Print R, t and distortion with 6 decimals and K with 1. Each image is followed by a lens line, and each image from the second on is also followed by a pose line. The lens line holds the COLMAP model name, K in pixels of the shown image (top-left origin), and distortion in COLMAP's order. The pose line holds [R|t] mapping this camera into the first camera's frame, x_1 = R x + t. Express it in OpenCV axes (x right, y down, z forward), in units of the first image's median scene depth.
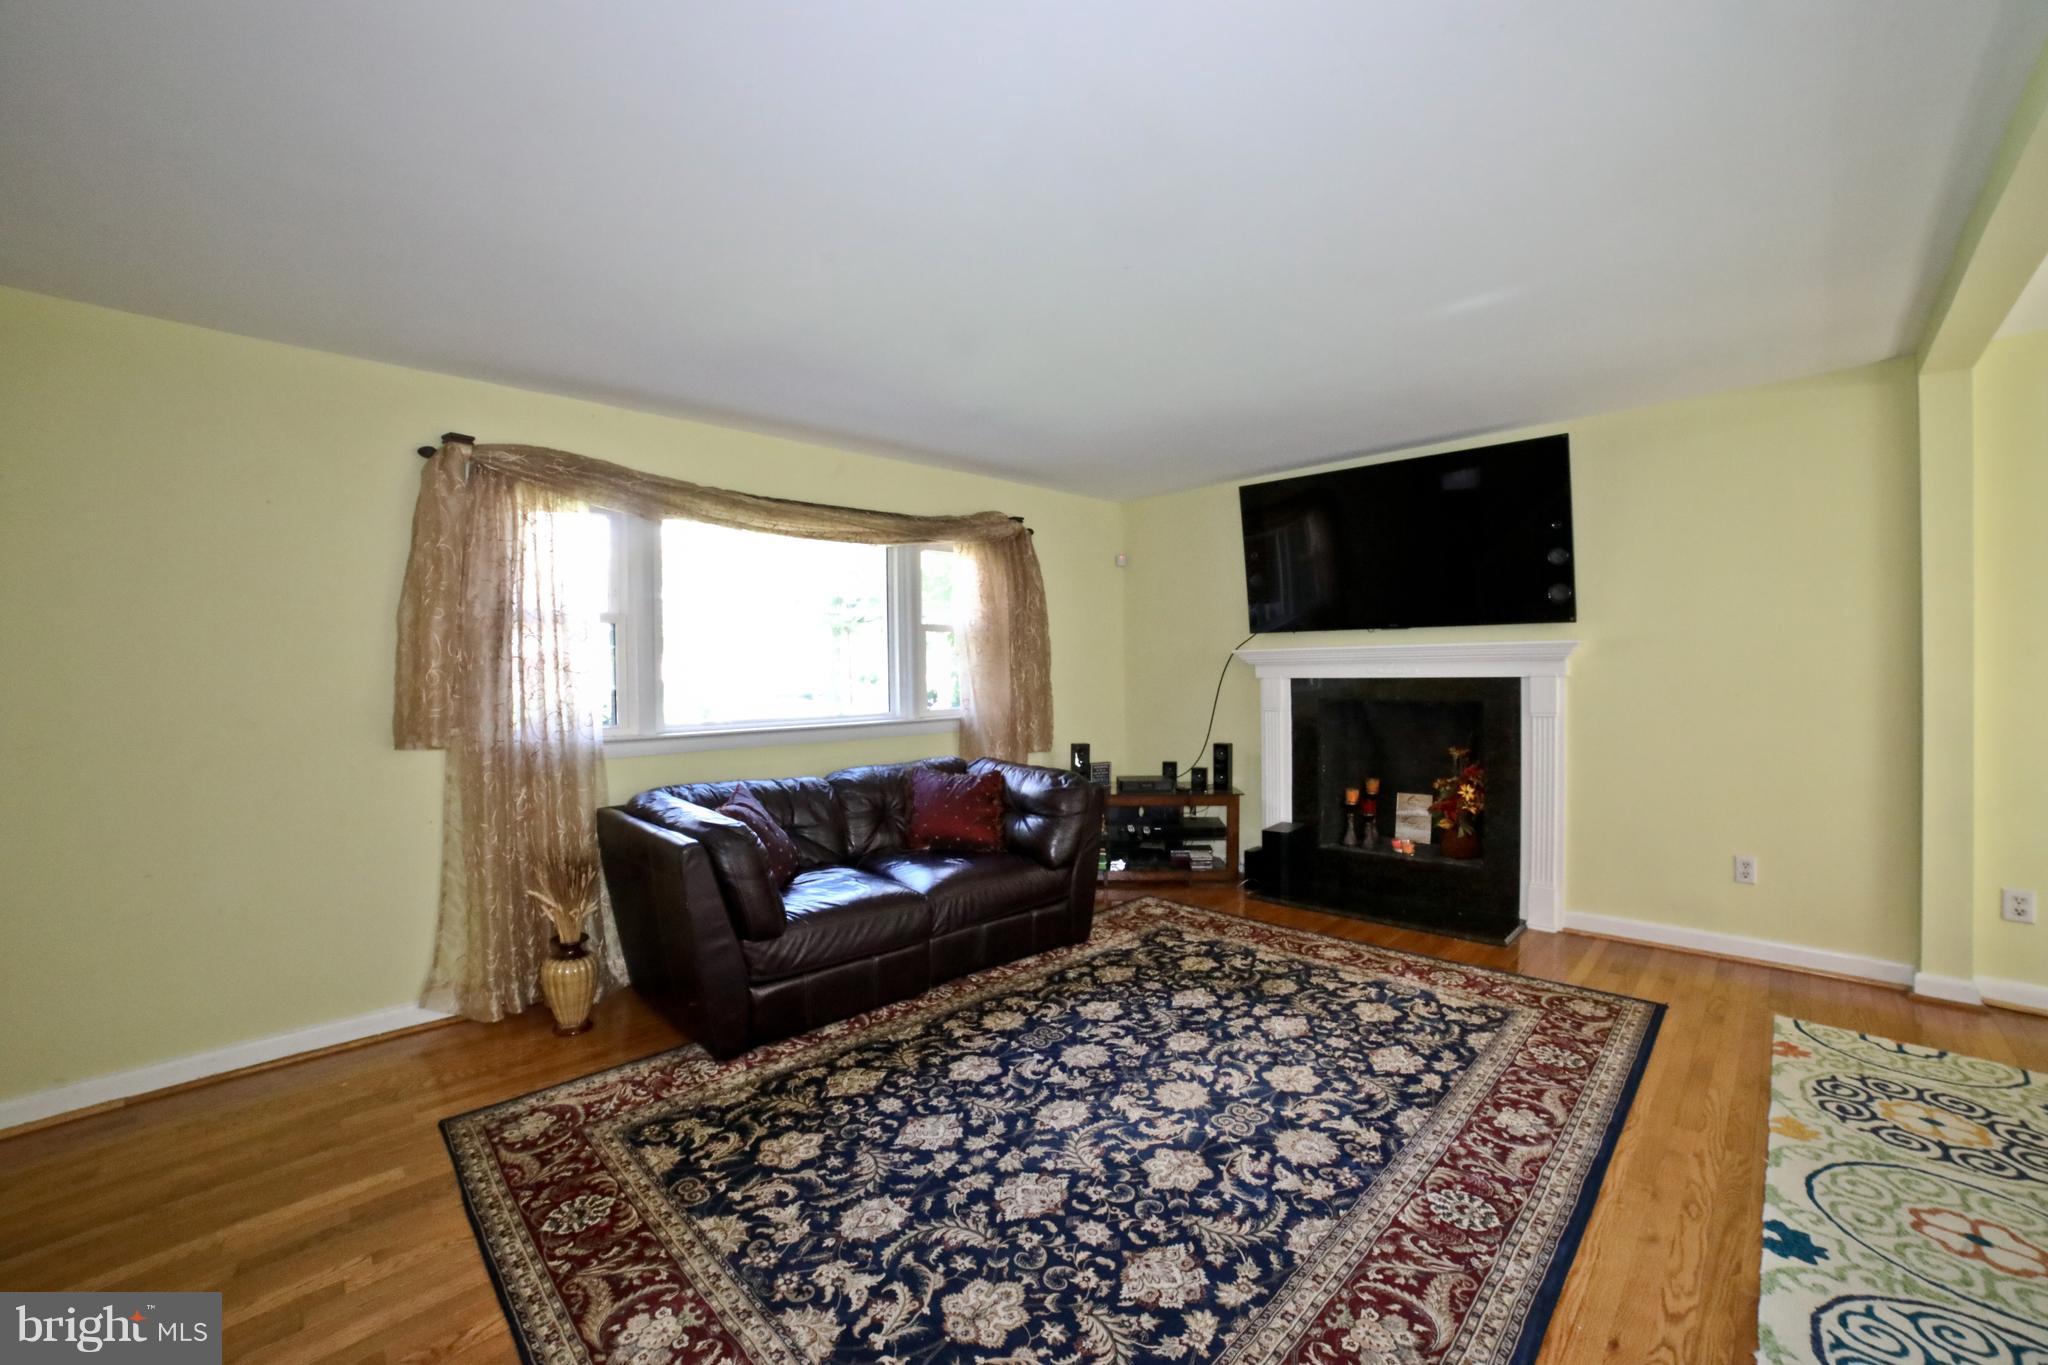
lens RADIAL K [[818.4, 0, 1024.0], [0, 818.4, 682.5], [0, 0, 1]] dist [-0.114645, 0.043066]
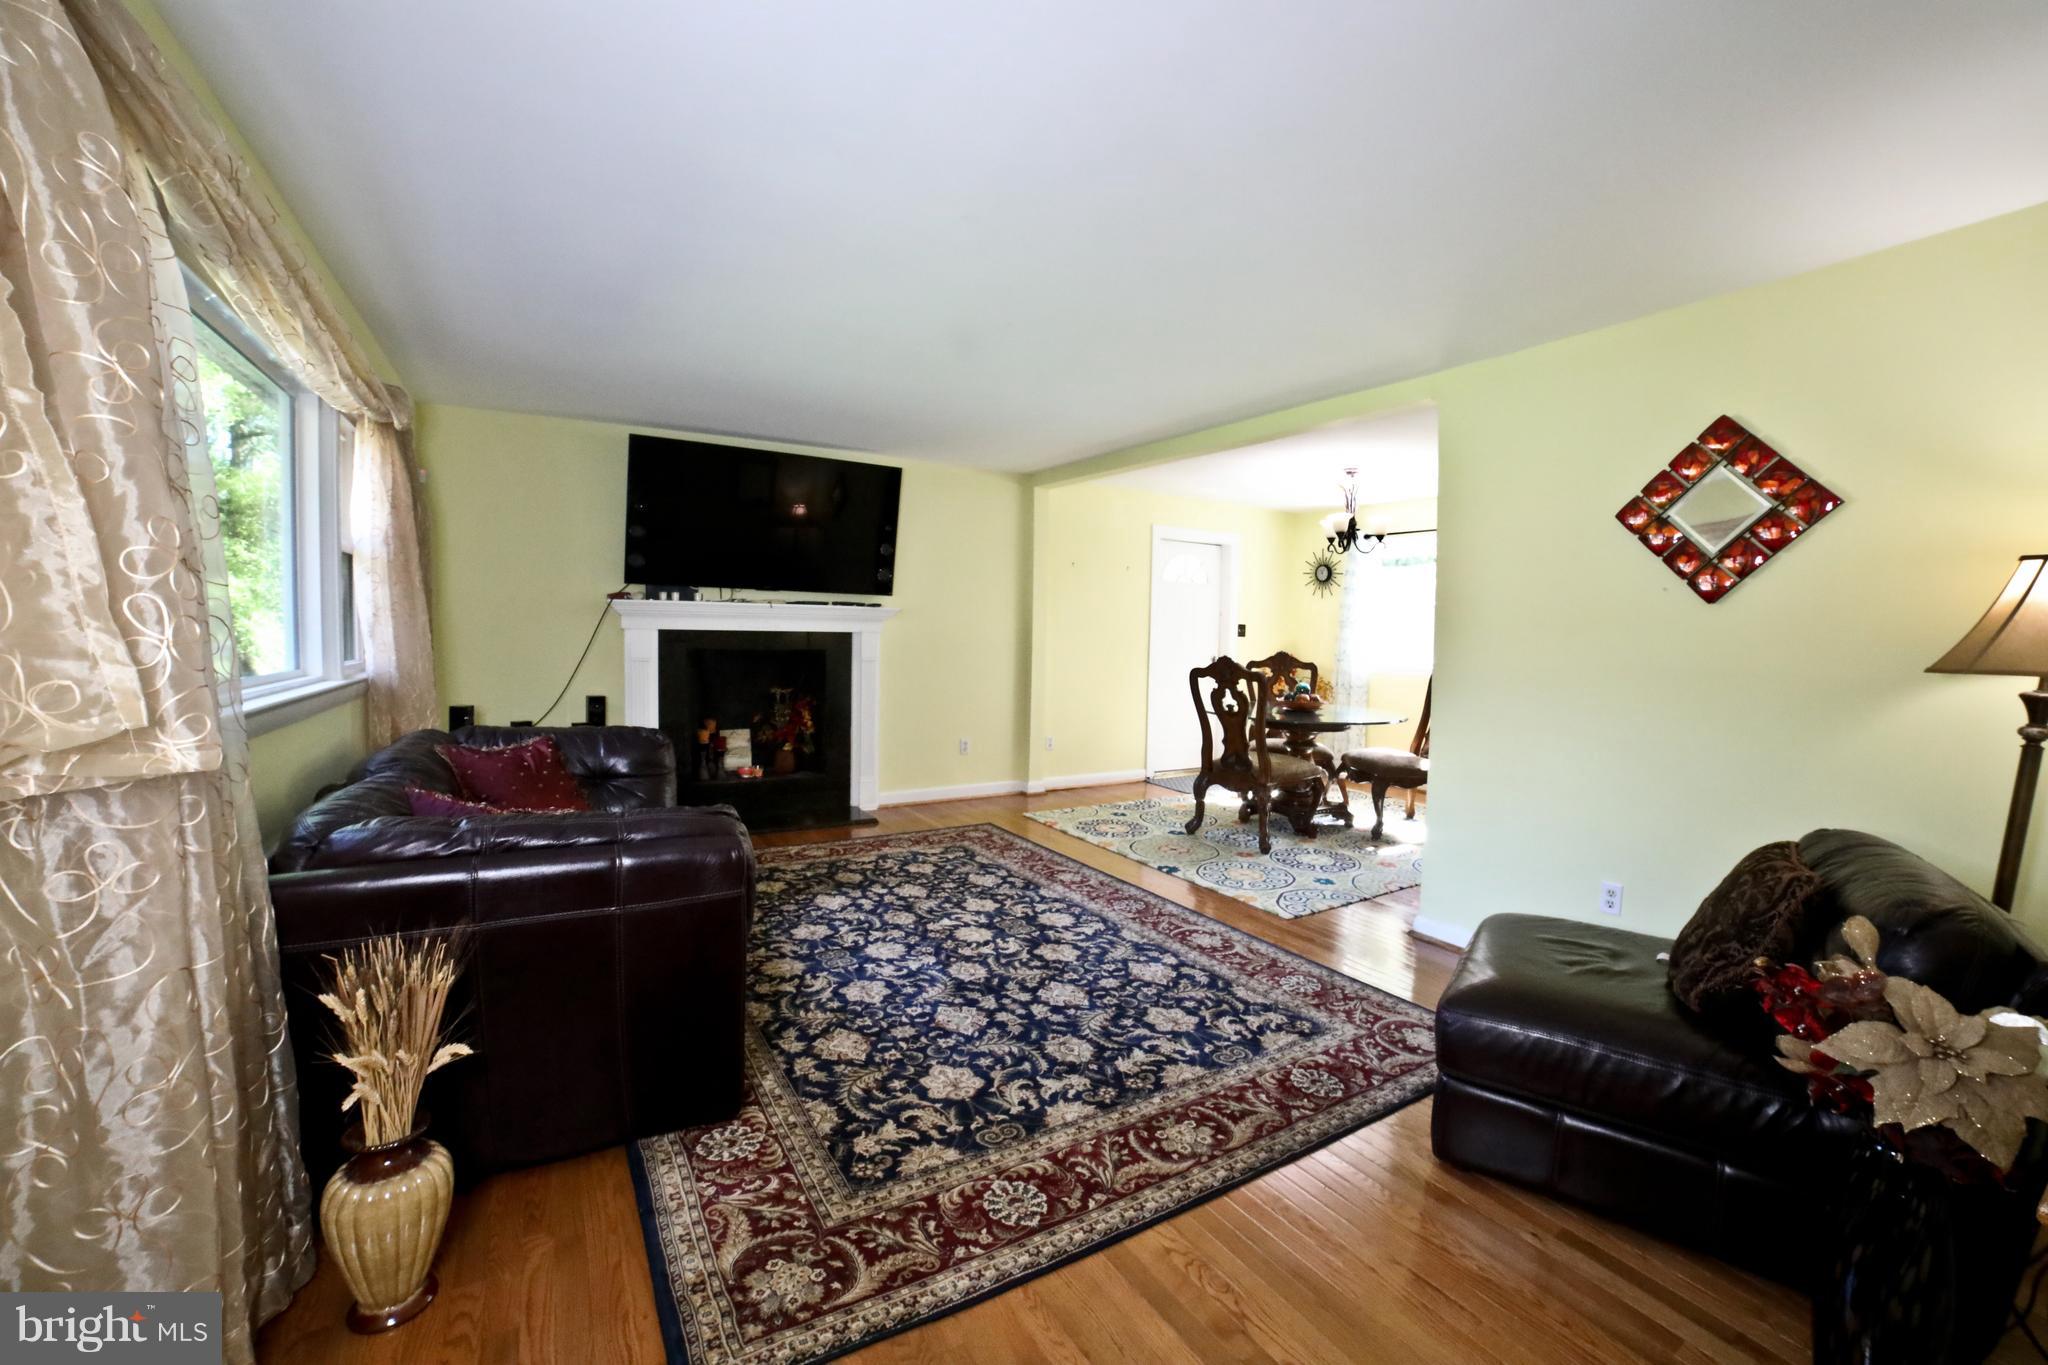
lens RADIAL K [[818.4, 0, 1024.0], [0, 818.4, 682.5], [0, 0, 1]] dist [-0.114645, 0.043066]
pose [[0.231864, -0.040042, 0.971924, -0.923202], [-0.013059, 0.998934, 0.044270, 0.018456], [-0.972661, -0.022957, 0.231094, 0.494314]]
